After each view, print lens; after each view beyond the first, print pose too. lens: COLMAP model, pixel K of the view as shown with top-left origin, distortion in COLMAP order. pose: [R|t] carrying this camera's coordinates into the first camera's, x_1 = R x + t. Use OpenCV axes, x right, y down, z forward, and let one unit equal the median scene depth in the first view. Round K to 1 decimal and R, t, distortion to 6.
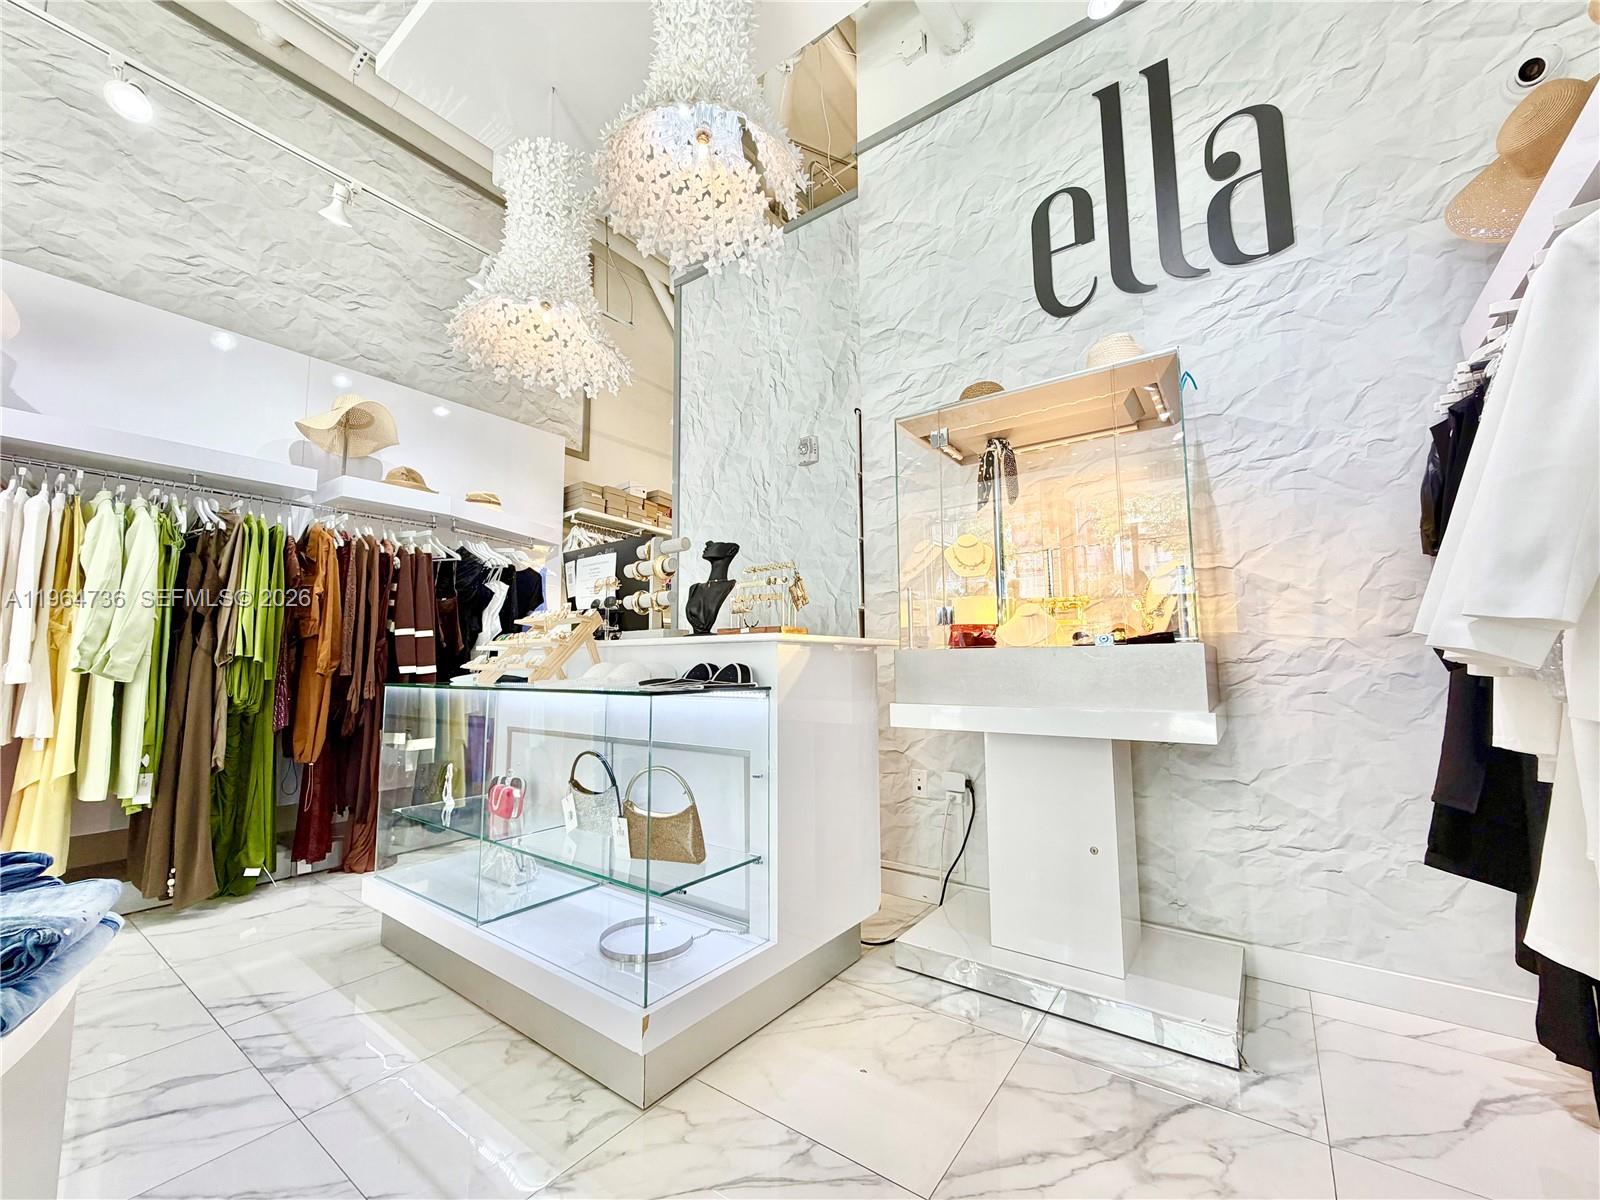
lens RADIAL K [[637.9, 0, 795.9], [0, 637.9, 601.4], [0, 0, 1]] dist [-0.000223, 0.000078]
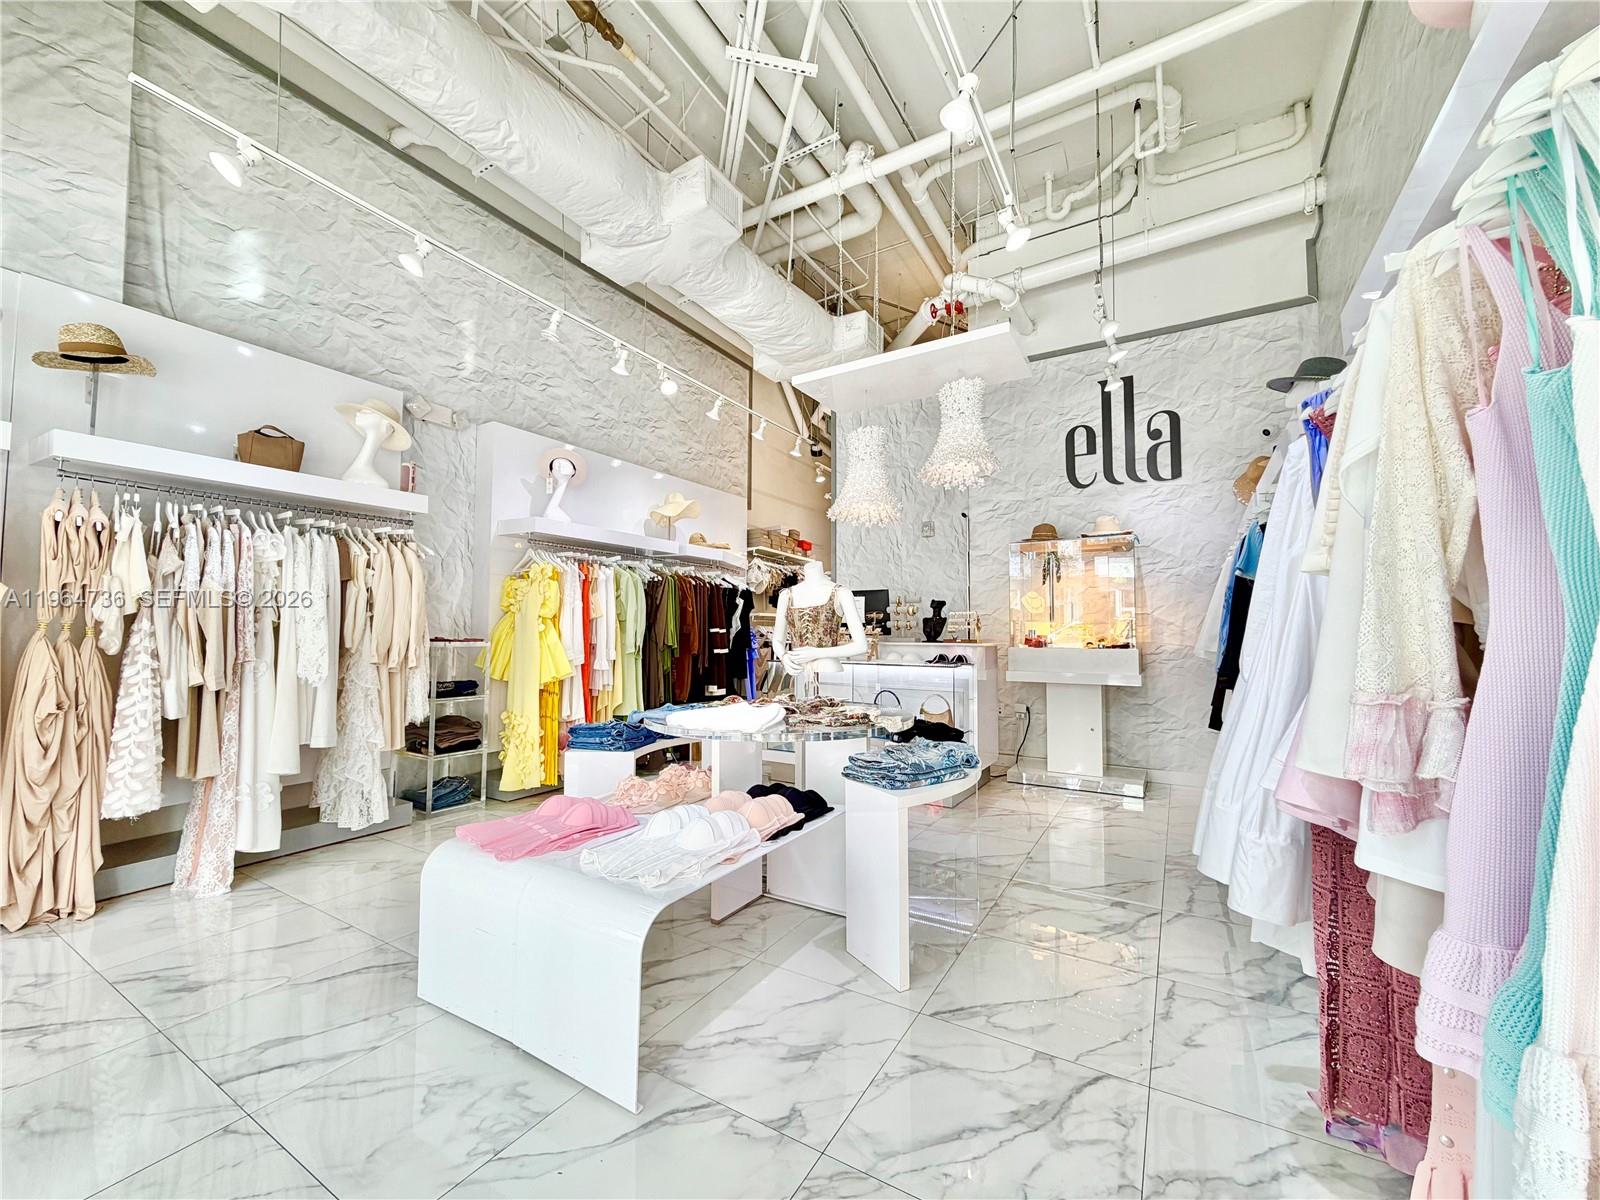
lens RADIAL K [[637.9, 0, 795.9], [0, 637.9, 601.4], [0, 0, 1]] dist [-0.000223, 0.000078]
pose [[0.995907, 0.015049, 0.089127, -0.702963], [-0.019527, 0.998579, 0.049589, -0.163015], [-0.088254, -0.051127, 0.994785, -1.039637]]
